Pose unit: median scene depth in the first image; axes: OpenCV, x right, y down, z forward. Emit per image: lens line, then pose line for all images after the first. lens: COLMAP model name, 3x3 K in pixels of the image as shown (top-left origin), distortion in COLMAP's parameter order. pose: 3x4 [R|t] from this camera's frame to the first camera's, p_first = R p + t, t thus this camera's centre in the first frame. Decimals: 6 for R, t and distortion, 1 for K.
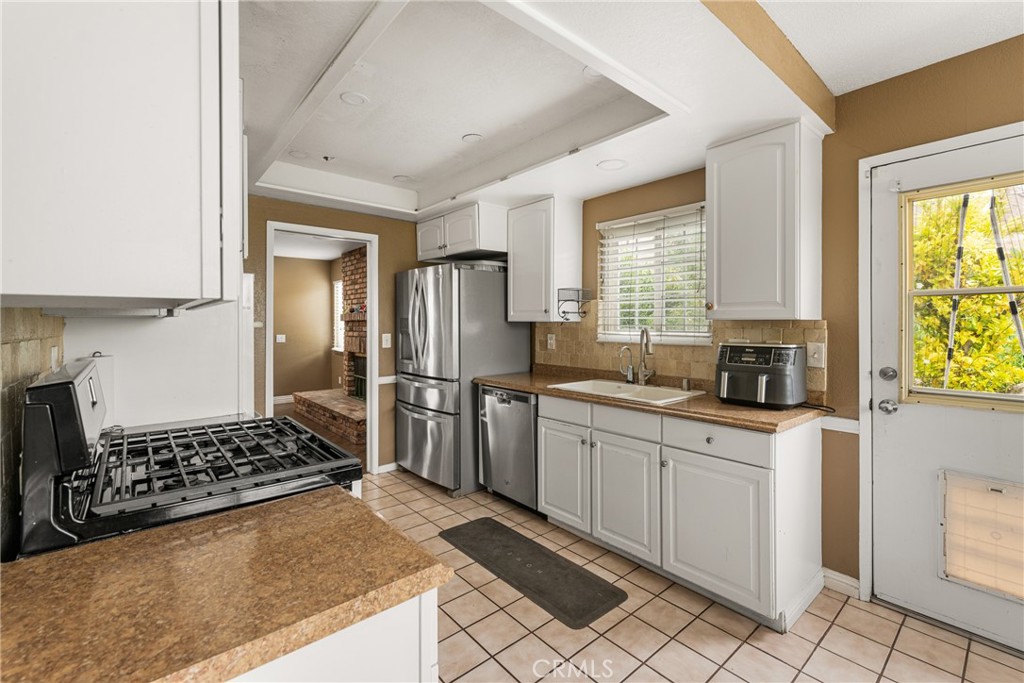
lens RADIAL K [[437.6, 0, 537.4], [0, 437.6, 329.3], [0, 0, 1]] dist [0.008008, -0.004206]
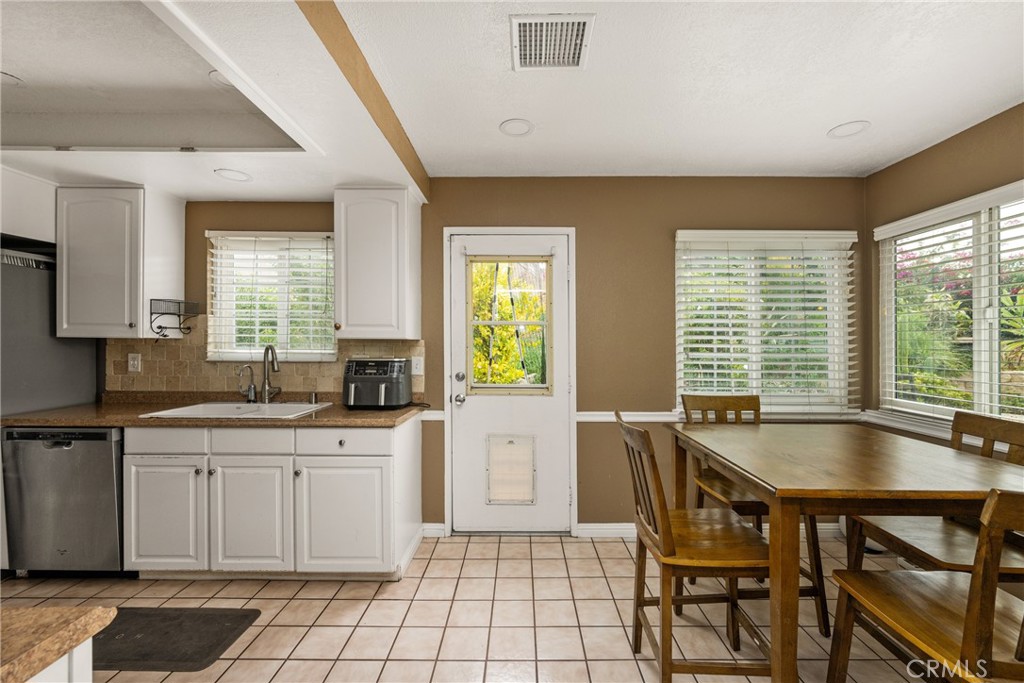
lens RADIAL K [[421.0, 0, 512.0], [0, 421.0, 341.5], [0, 0, 1]] dist [-0.001180, 0.000019]
pose [[0.681629, 0.006209, 0.731672, -0.094097], [0.003110, 0.999930, -0.011383, -0.000134], [-0.731692, 0.010034, 0.681562, -0.073399]]
